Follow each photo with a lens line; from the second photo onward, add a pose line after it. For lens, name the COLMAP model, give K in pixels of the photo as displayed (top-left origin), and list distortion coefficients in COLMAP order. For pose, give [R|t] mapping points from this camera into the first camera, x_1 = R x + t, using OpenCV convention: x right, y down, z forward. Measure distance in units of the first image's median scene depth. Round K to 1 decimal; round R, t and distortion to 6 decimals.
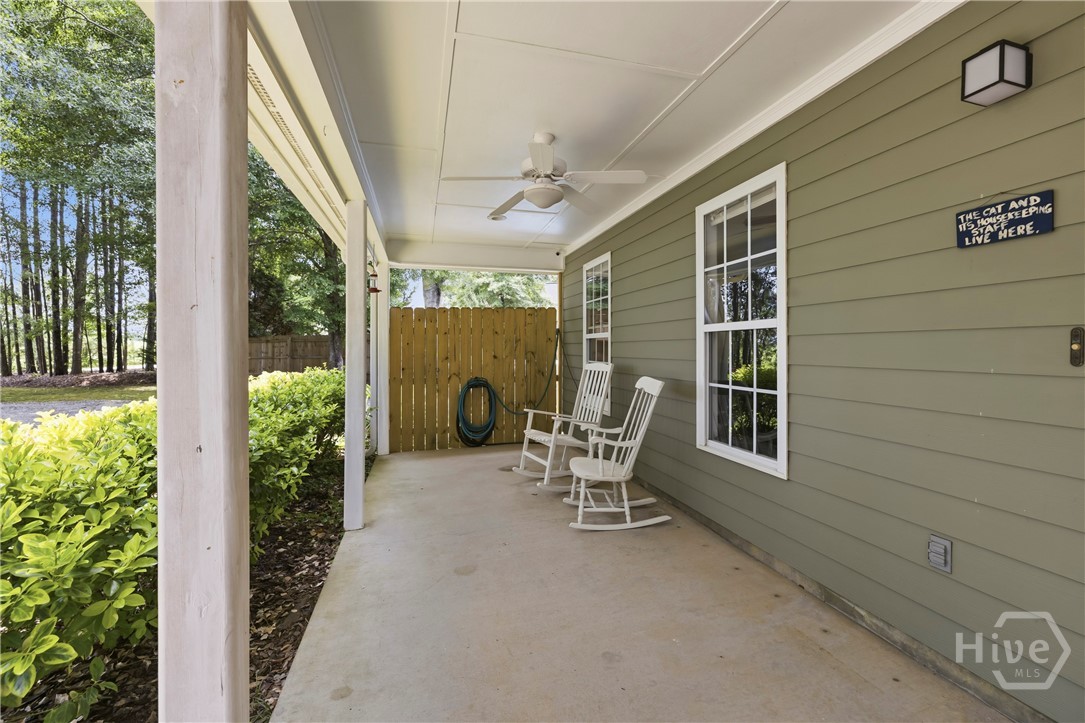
lens RADIAL K [[457.3, 0, 542.0], [0, 457.3, 351.5], [0, 0, 1]] dist [-0.002404, -0.000246]
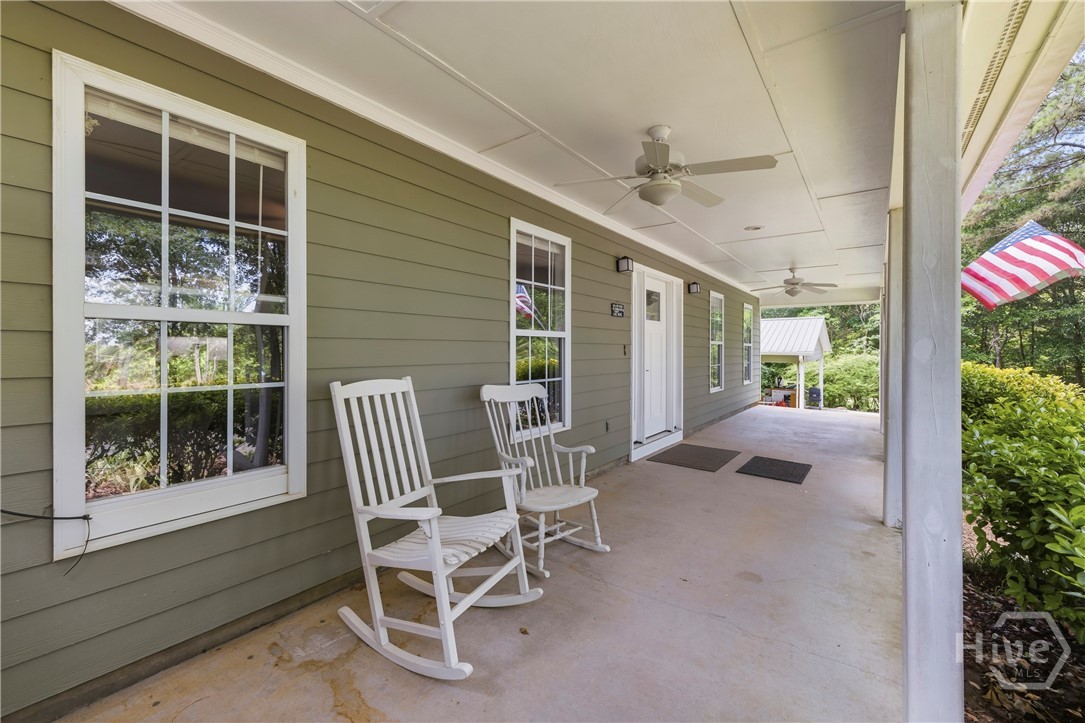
lens RADIAL K [[457.3, 0, 542.0], [0, 457.3, 351.5], [0, 0, 1]] dist [-0.002404, -0.000246]
pose [[-0.608564, 0.019417, 0.793267, -0.628532], [0.024920, 0.999675, -0.005352, 0.003365], [-0.793114, 0.016511, -0.608850, 1.763790]]
